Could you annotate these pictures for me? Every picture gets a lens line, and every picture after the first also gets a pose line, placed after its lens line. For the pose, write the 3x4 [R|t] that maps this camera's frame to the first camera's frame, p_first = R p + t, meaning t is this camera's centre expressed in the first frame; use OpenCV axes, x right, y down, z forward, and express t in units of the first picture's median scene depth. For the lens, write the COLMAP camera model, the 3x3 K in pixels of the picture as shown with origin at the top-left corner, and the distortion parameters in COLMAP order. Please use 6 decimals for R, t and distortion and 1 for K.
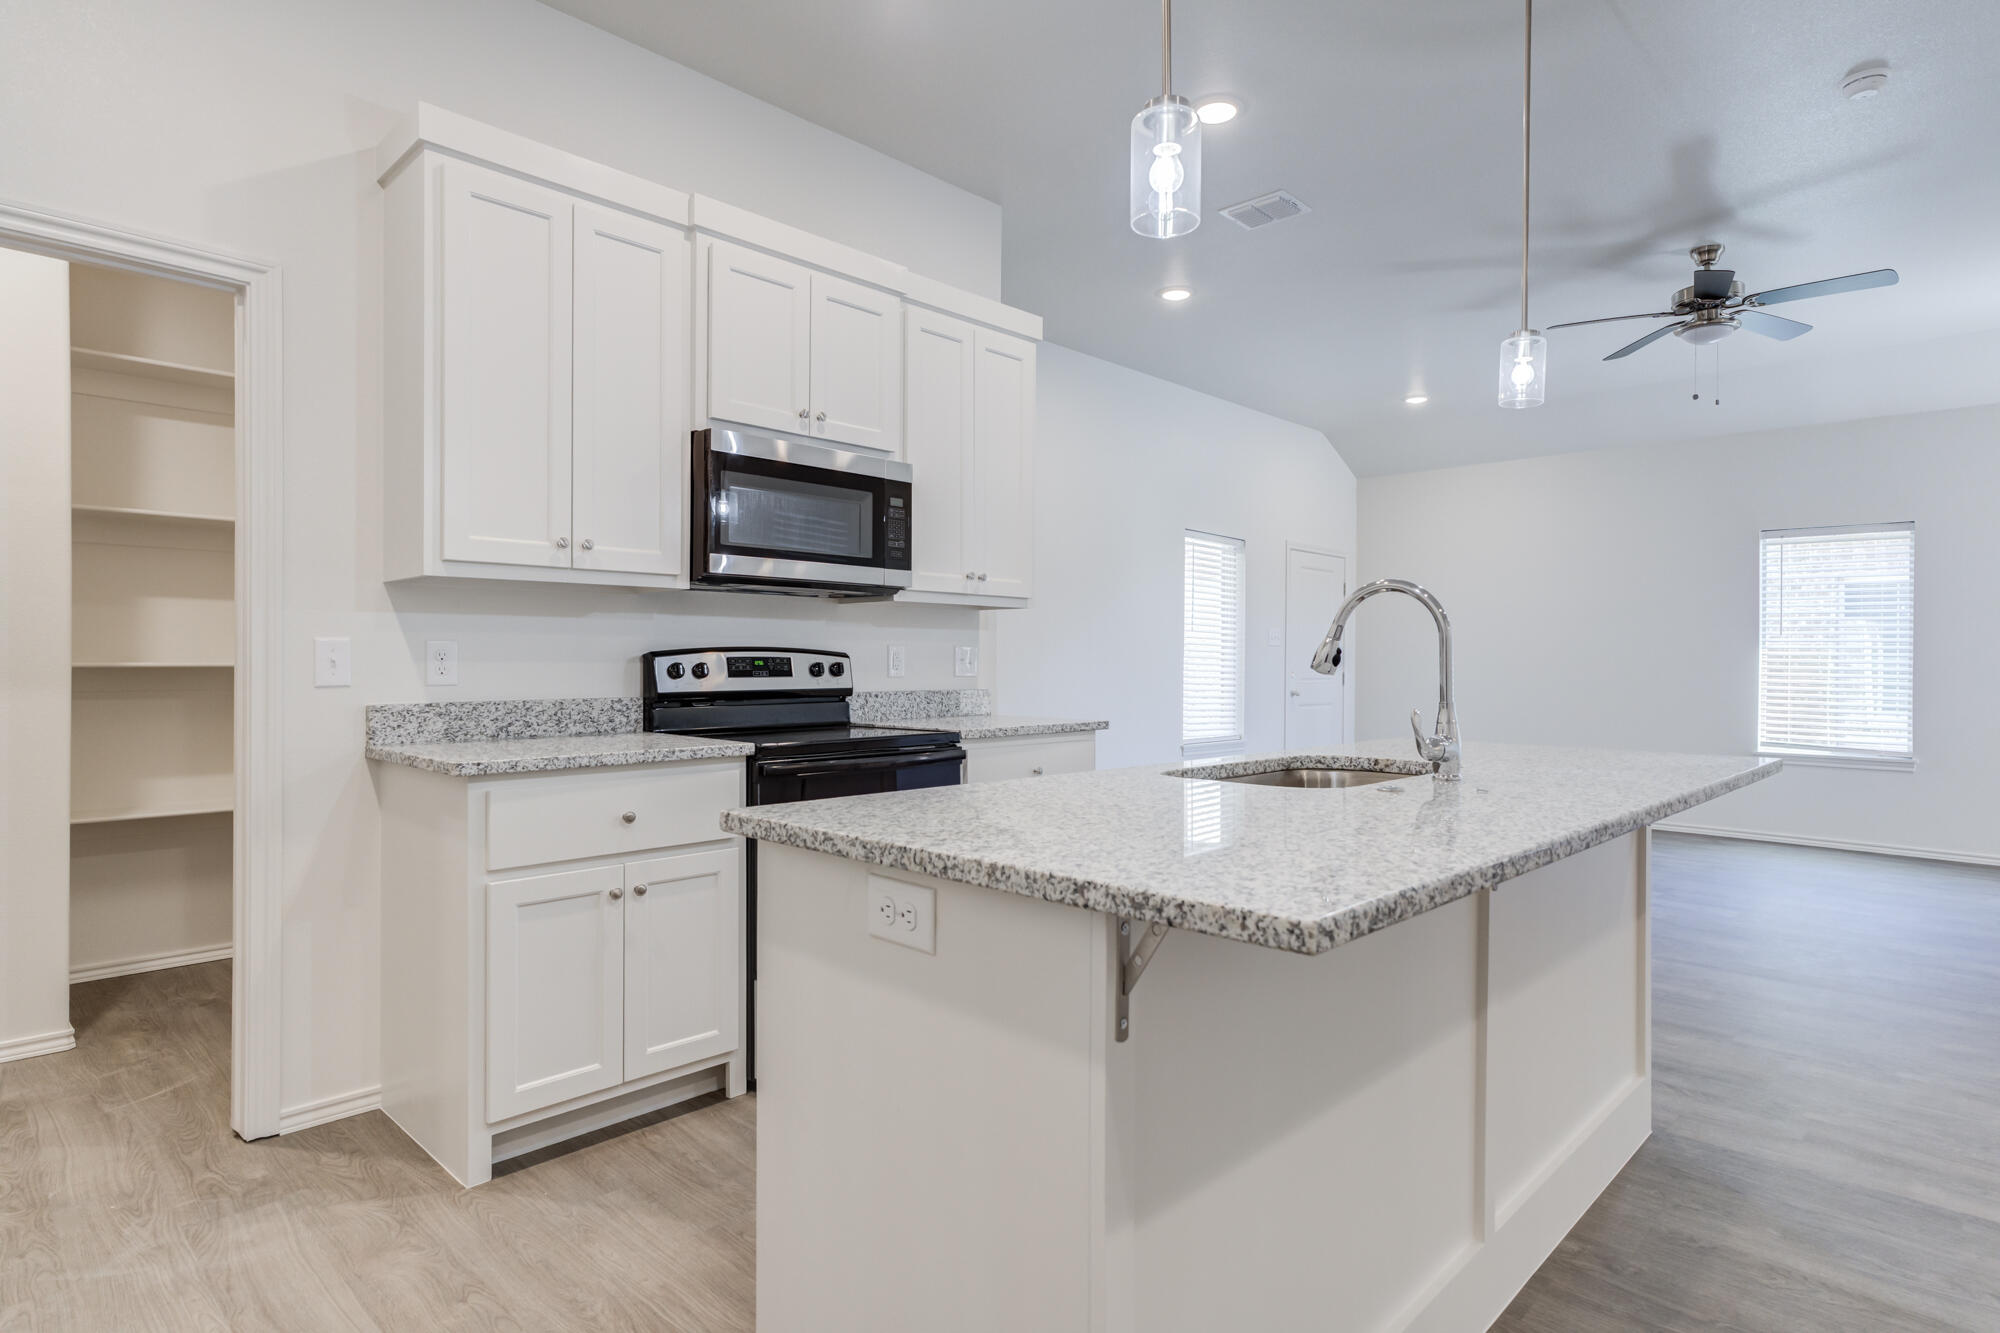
lens RADIAL K [[1083.4, 0, 1001.0], [0, 1083.4, 657.4], [0, 0, 1]] dist [0.000074, 0.011586]
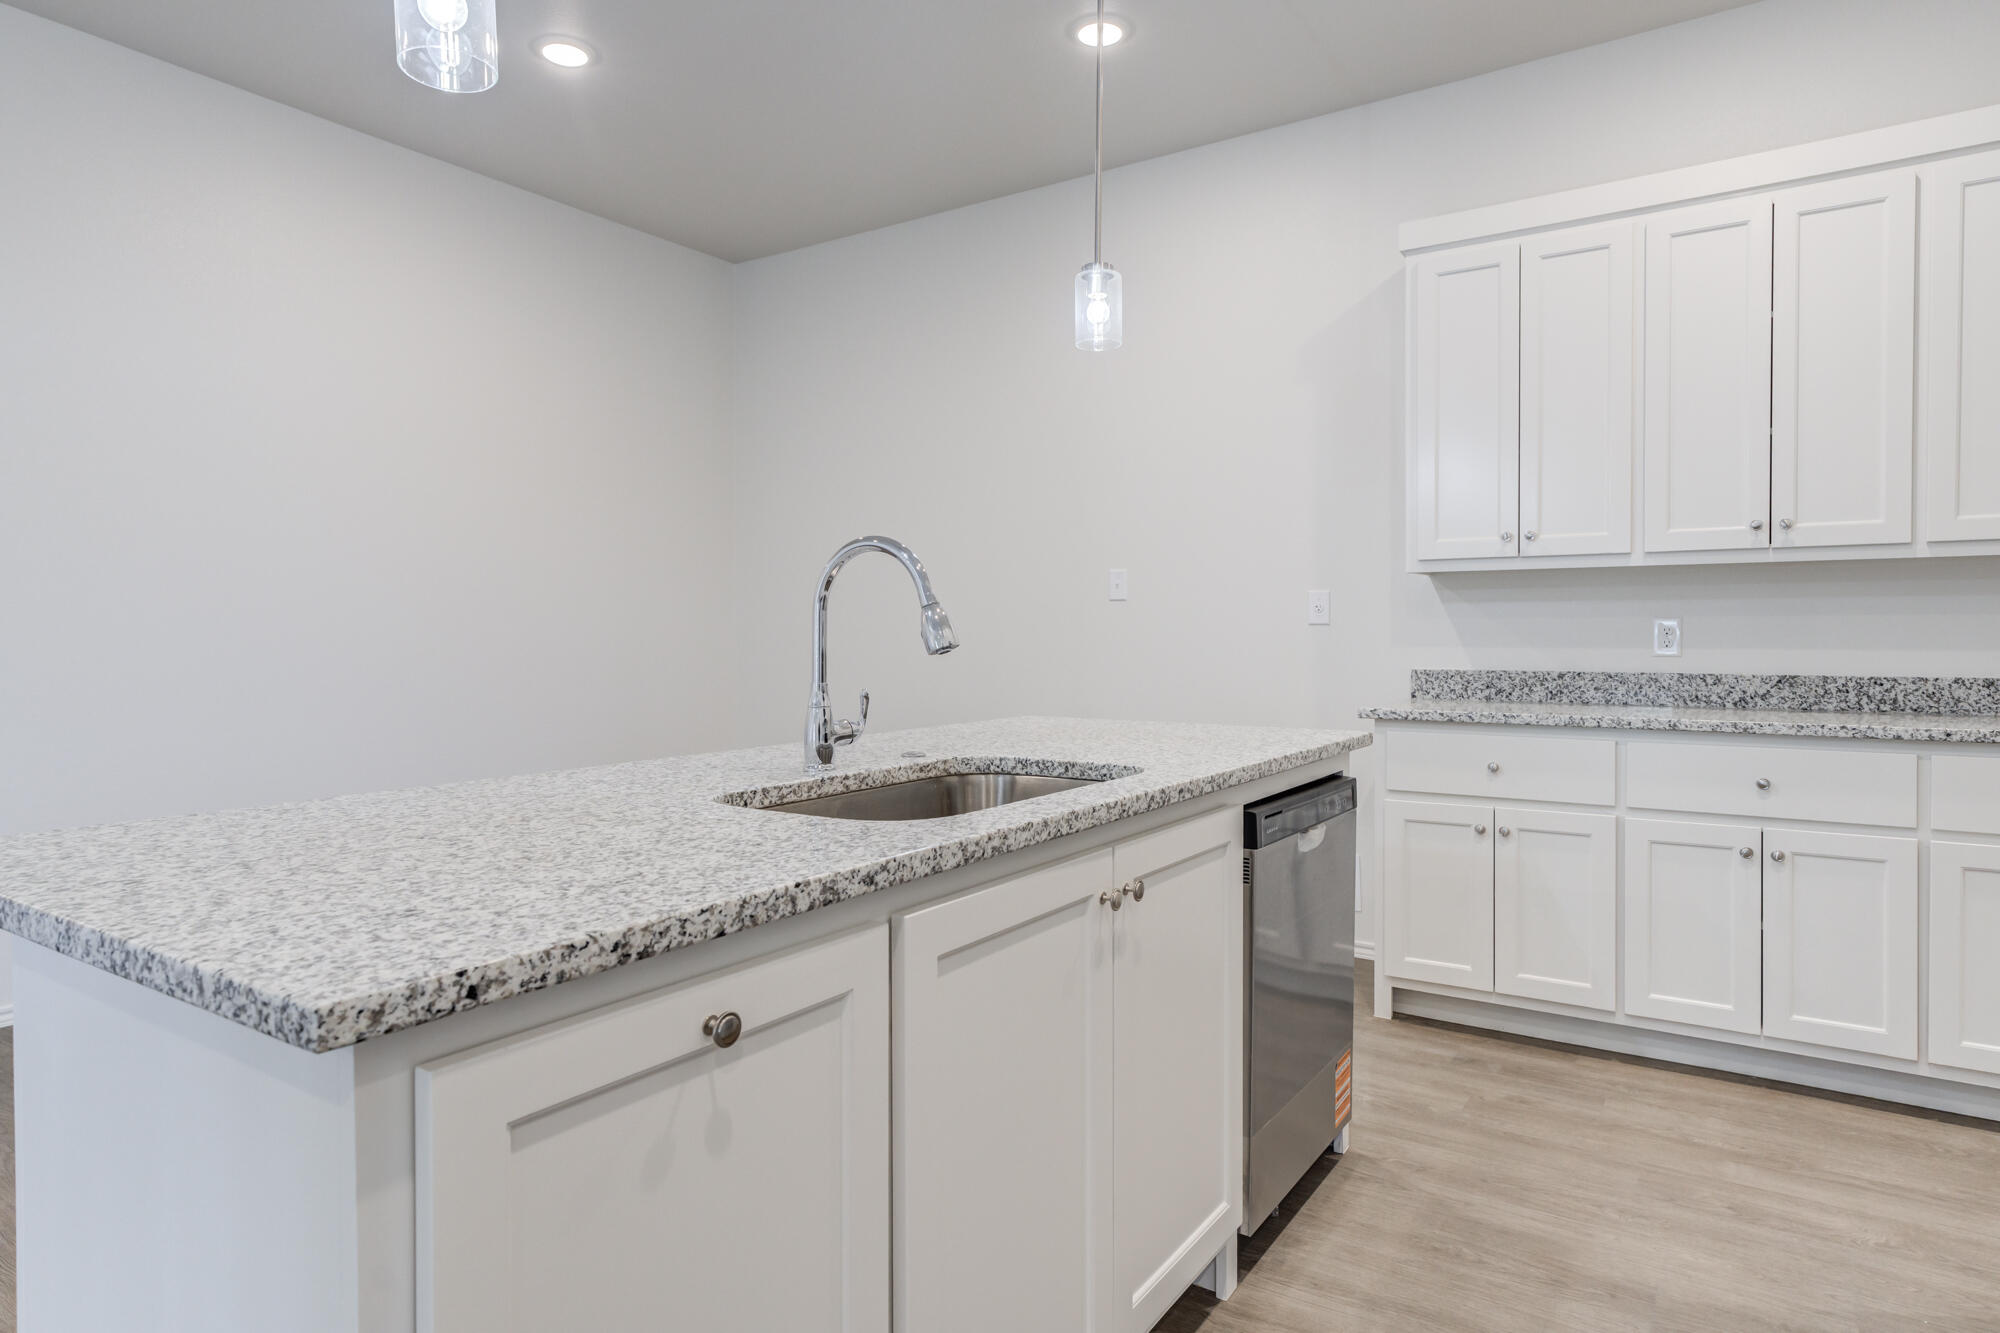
lens RADIAL K [[1132.5, 0, 992.8], [0, 1132.5, 649.3], [0, 0, 1]] dist [0.002048, 0.003391]
pose [[-0.984565, -0.000534, -0.175016, 0.289395], [-0.002626, 0.999928, 0.011722, 0.002860], [0.174997, 0.012001, -0.984496, 1.269498]]
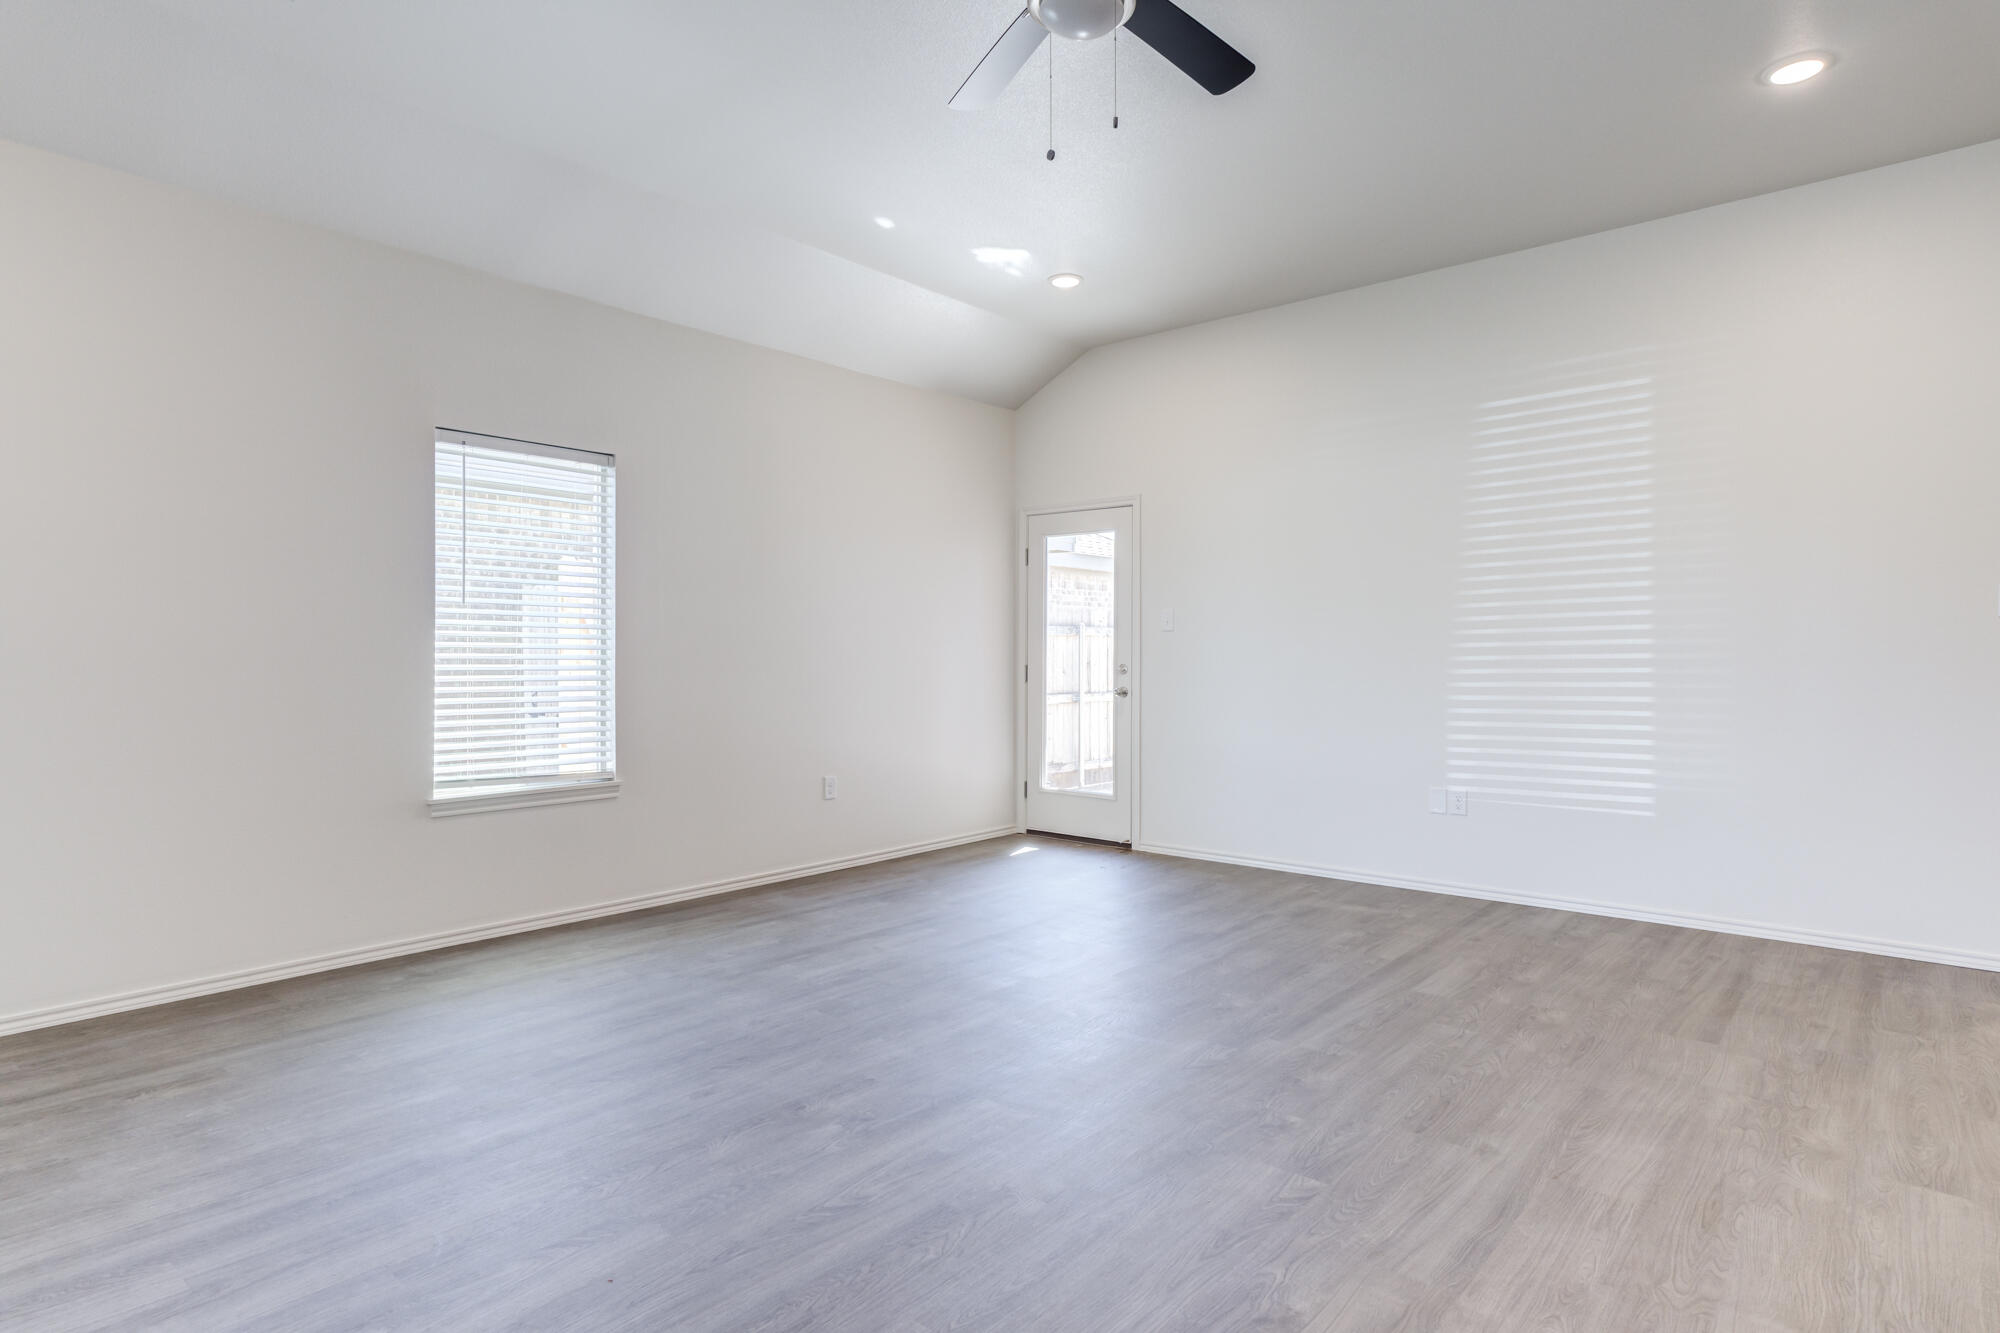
lens RADIAL K [[1068.1, 0, 1005.2], [0, 1068.1, 643.8], [0, 0, 1]] dist [-0.000349, 0.001373]
pose [[-0.057170, 0.002663, 0.998361, 0.220686], [-0.004214, 0.999987, -0.002909, 0.004861], [-0.998356, -0.004374, -0.057158, 1.673522]]
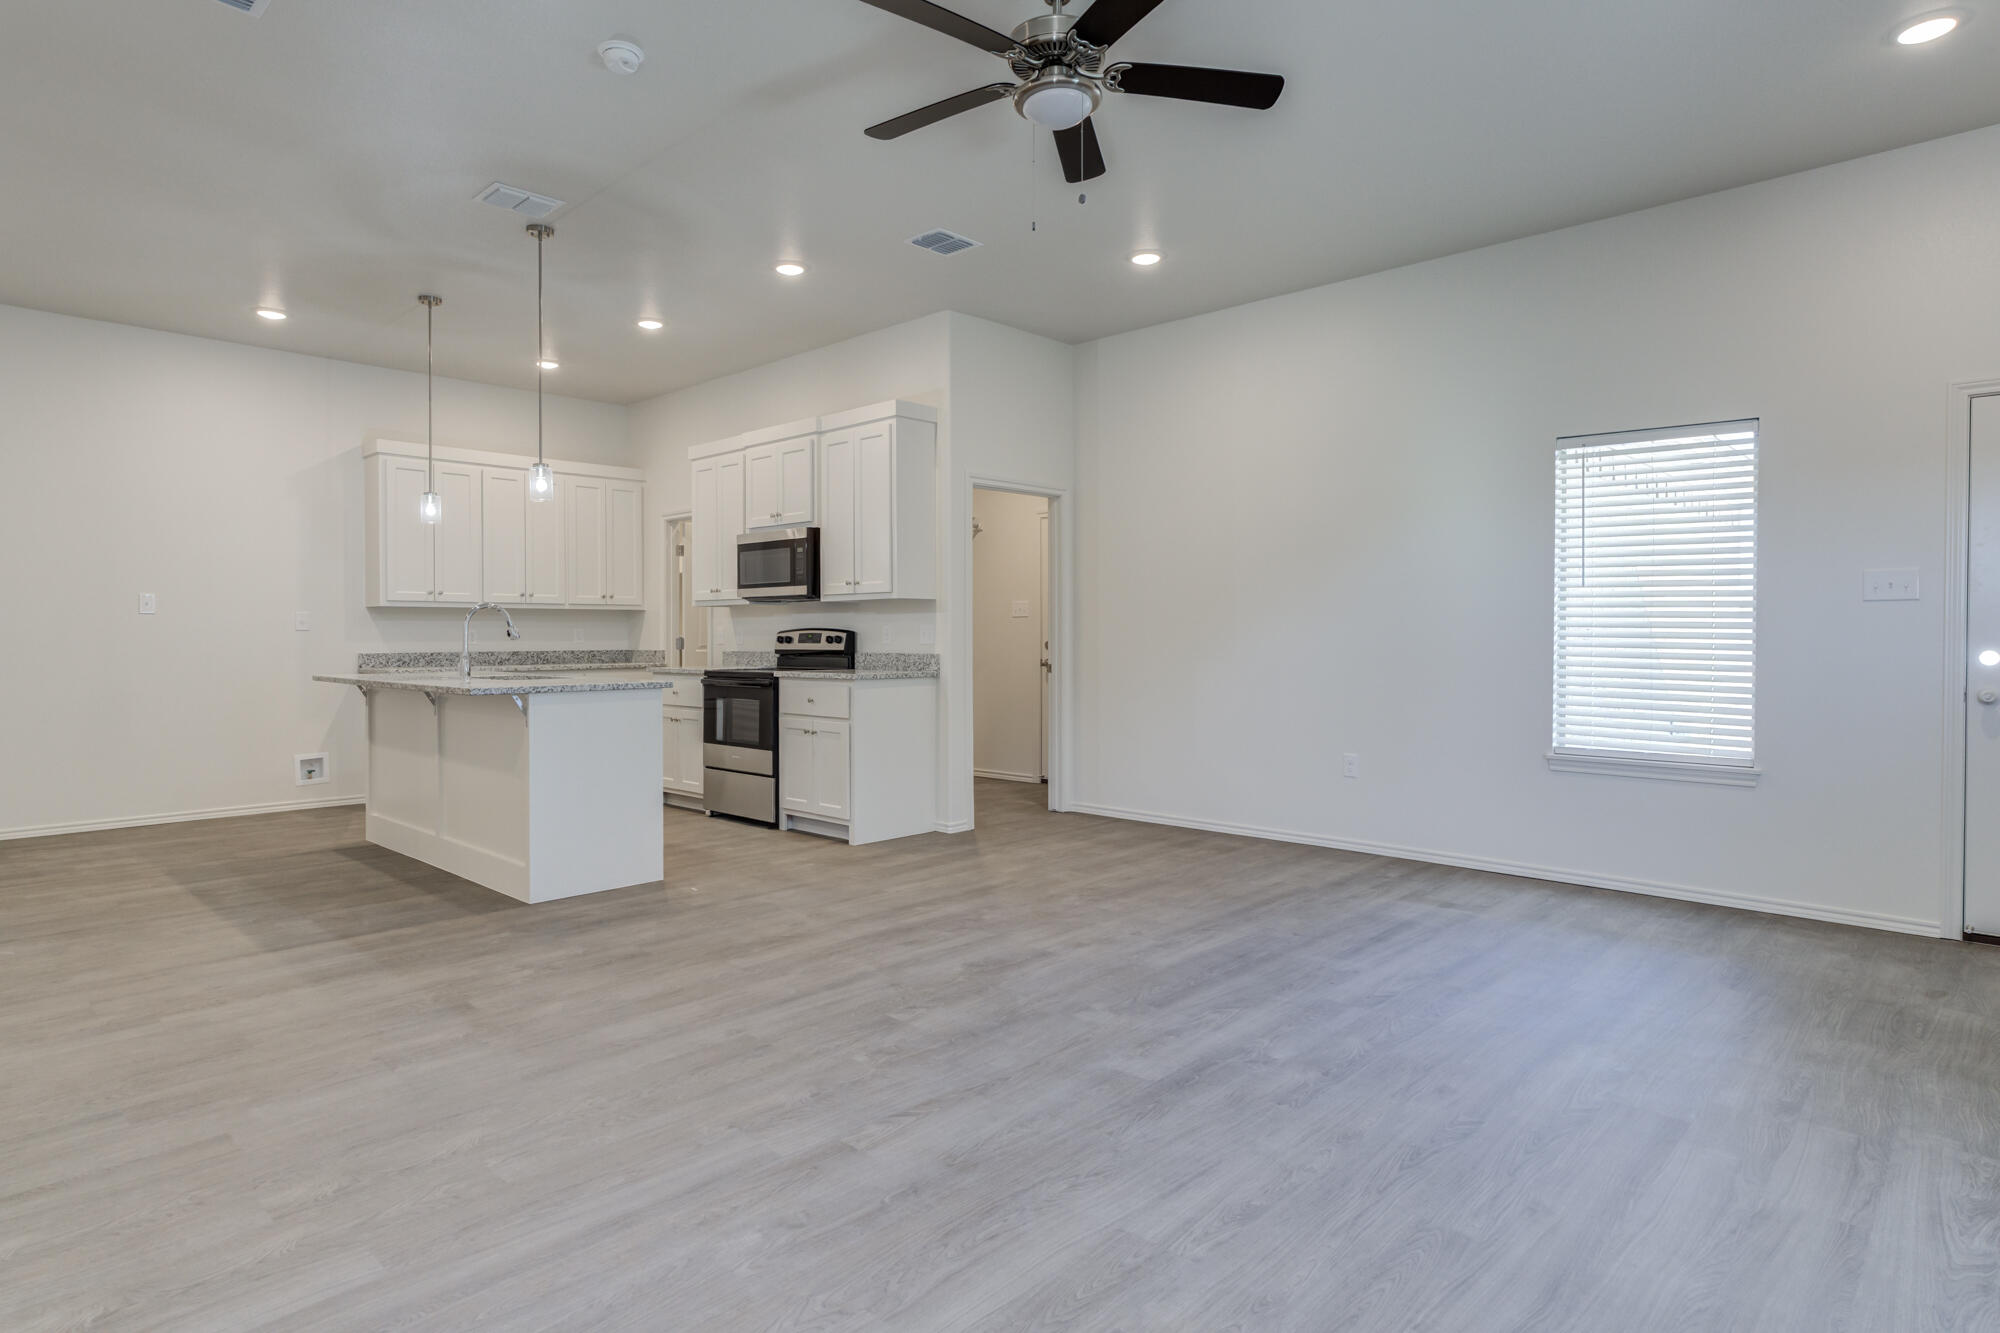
lens RADIAL K [[1091.4, 0, 980.0], [0, 1091.4, 640.9], [0, 0, 1]] dist [-0.001268, 0.001739]
pose [[-0.010763, 0.001773, -0.999941, 2.023107], [0.005515, 0.999983, 0.001713, 0.013859], [0.999927, -0.005496, -0.010773, 1.508766]]
